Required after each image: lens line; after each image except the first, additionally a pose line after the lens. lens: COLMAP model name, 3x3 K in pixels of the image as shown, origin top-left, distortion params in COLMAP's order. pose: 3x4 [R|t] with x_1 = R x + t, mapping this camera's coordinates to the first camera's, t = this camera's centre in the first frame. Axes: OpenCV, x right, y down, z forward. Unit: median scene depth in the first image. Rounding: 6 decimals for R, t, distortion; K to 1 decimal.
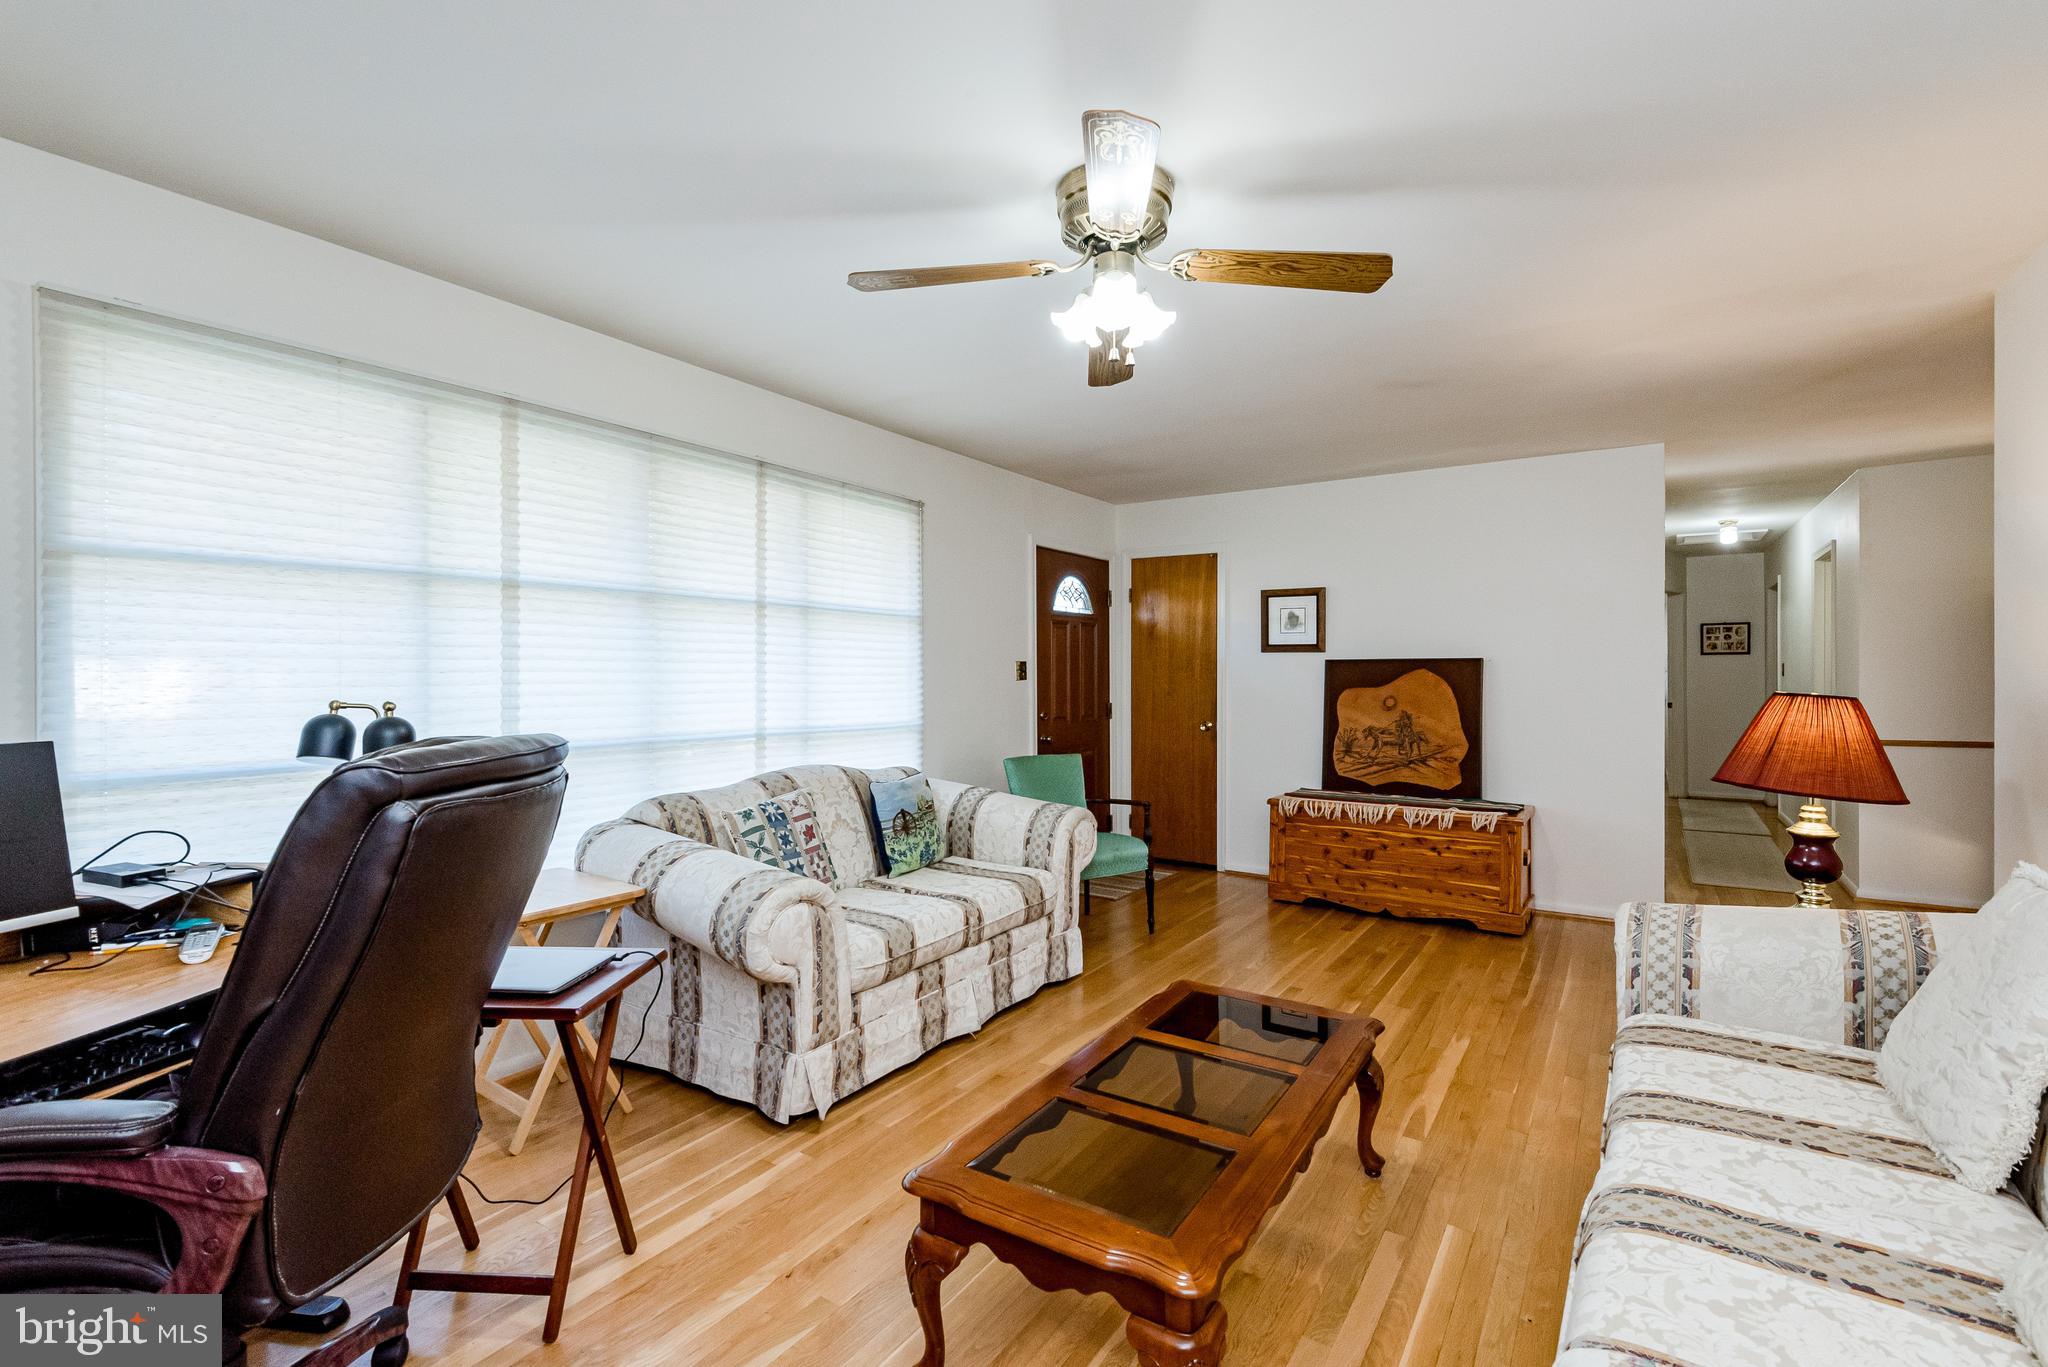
lens RADIAL K [[914.3, 0, 1034.0], [0, 914.3, 680.0], [0, 0, 1]] dist [0.024412, -0.010456]
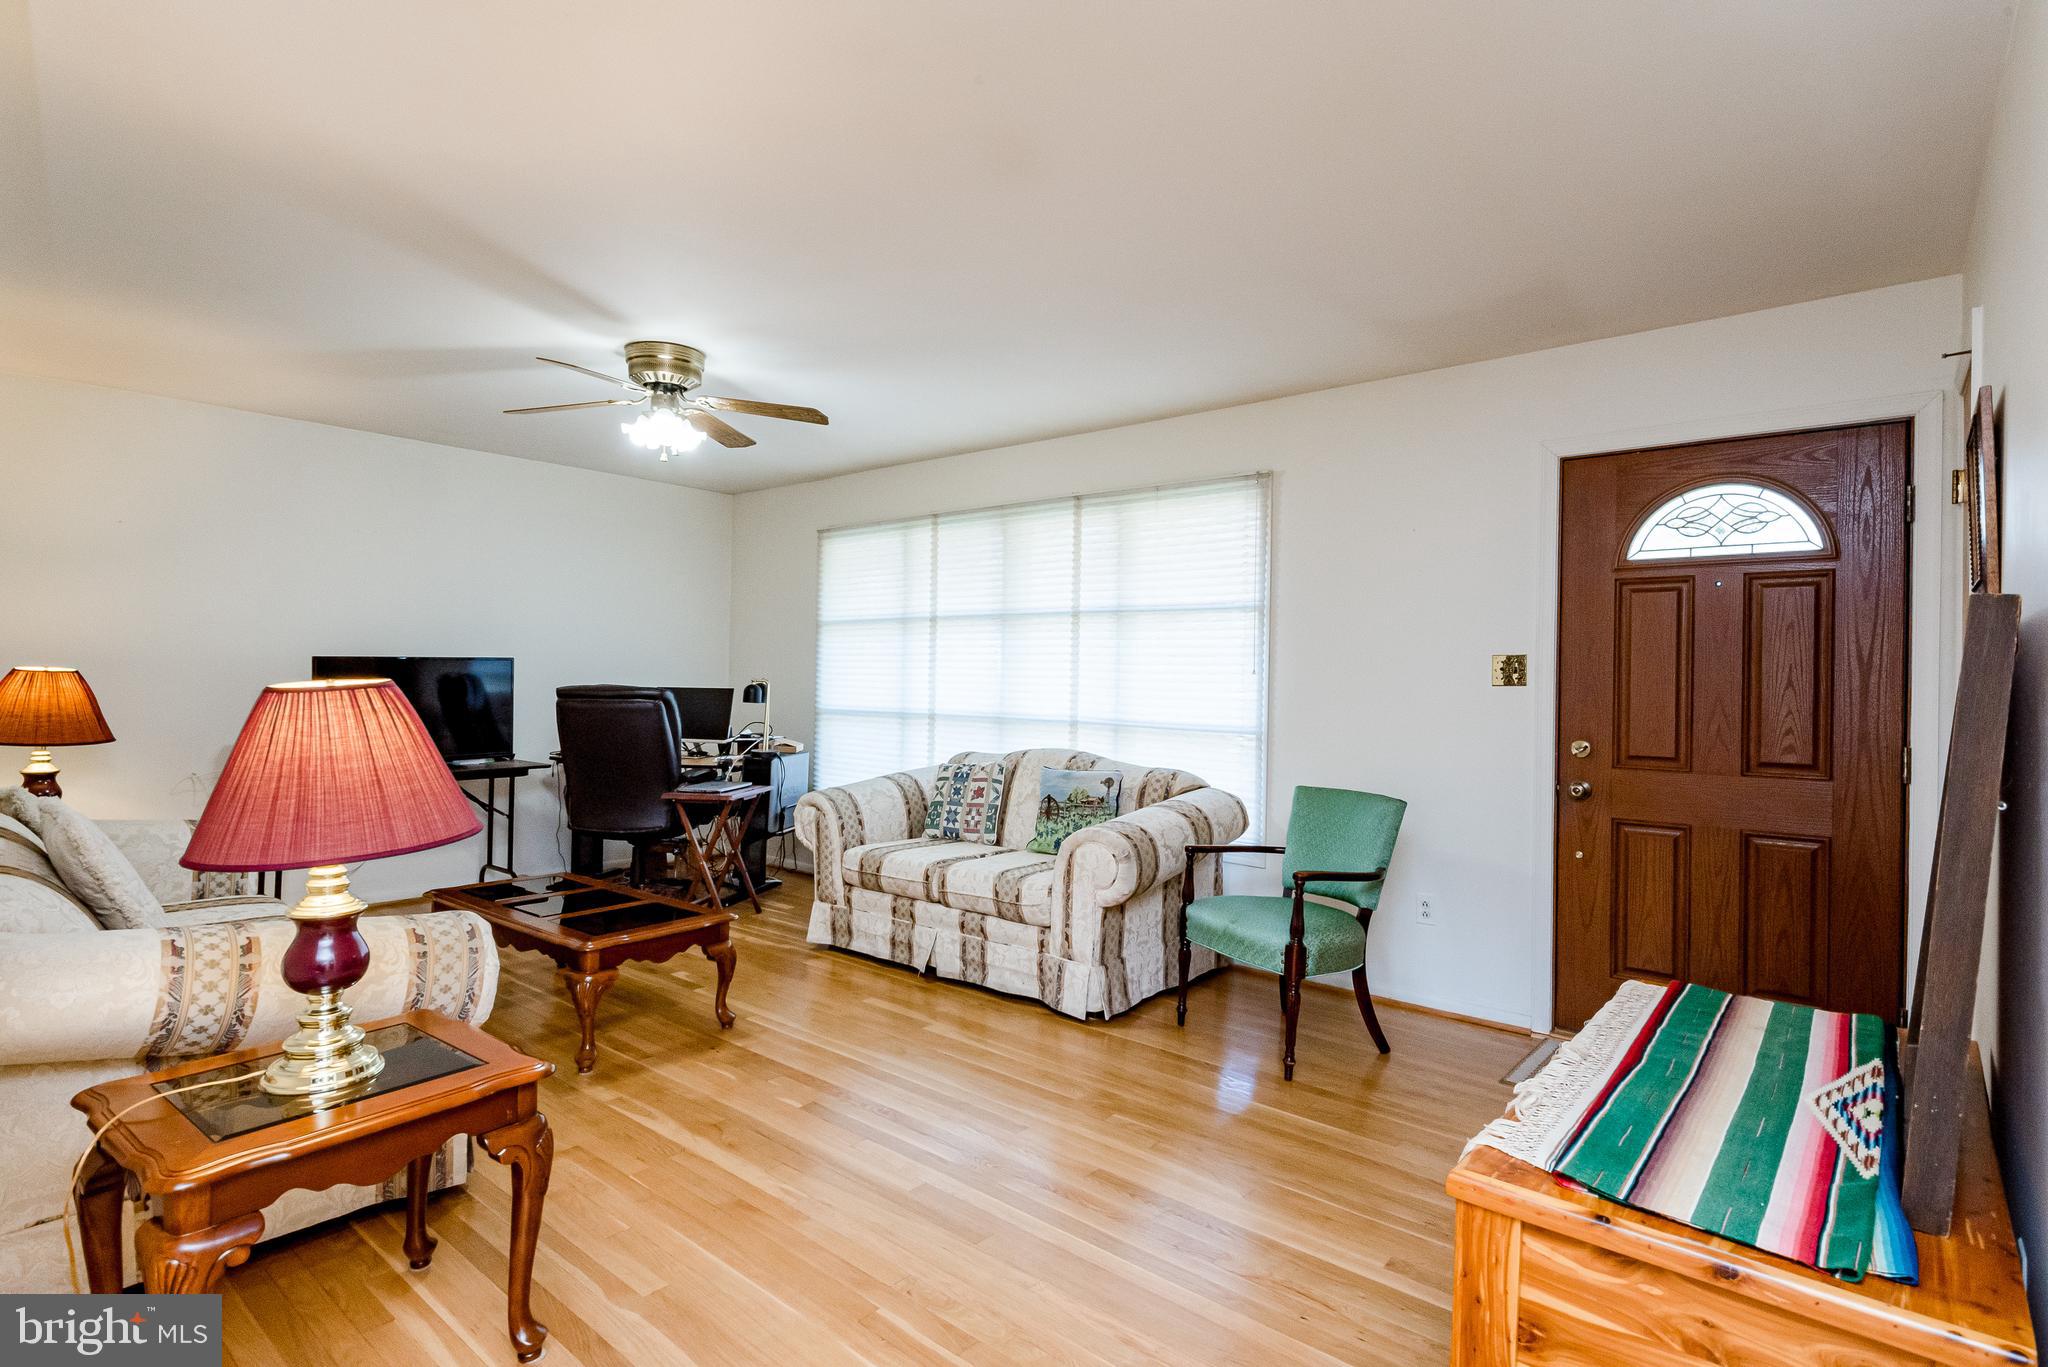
lens RADIAL K [[1035.1, 0, 1027.6], [0, 1035.1, 677.9], [0, 0, 1]] dist [0.035099, -0.000428]
pose [[-0.128983, -0.000287, -0.991647, 1.070216], [-0.020611, 0.999785, 0.002392, -0.000028], [0.991433, 0.020748, -0.128962, 1.121277]]
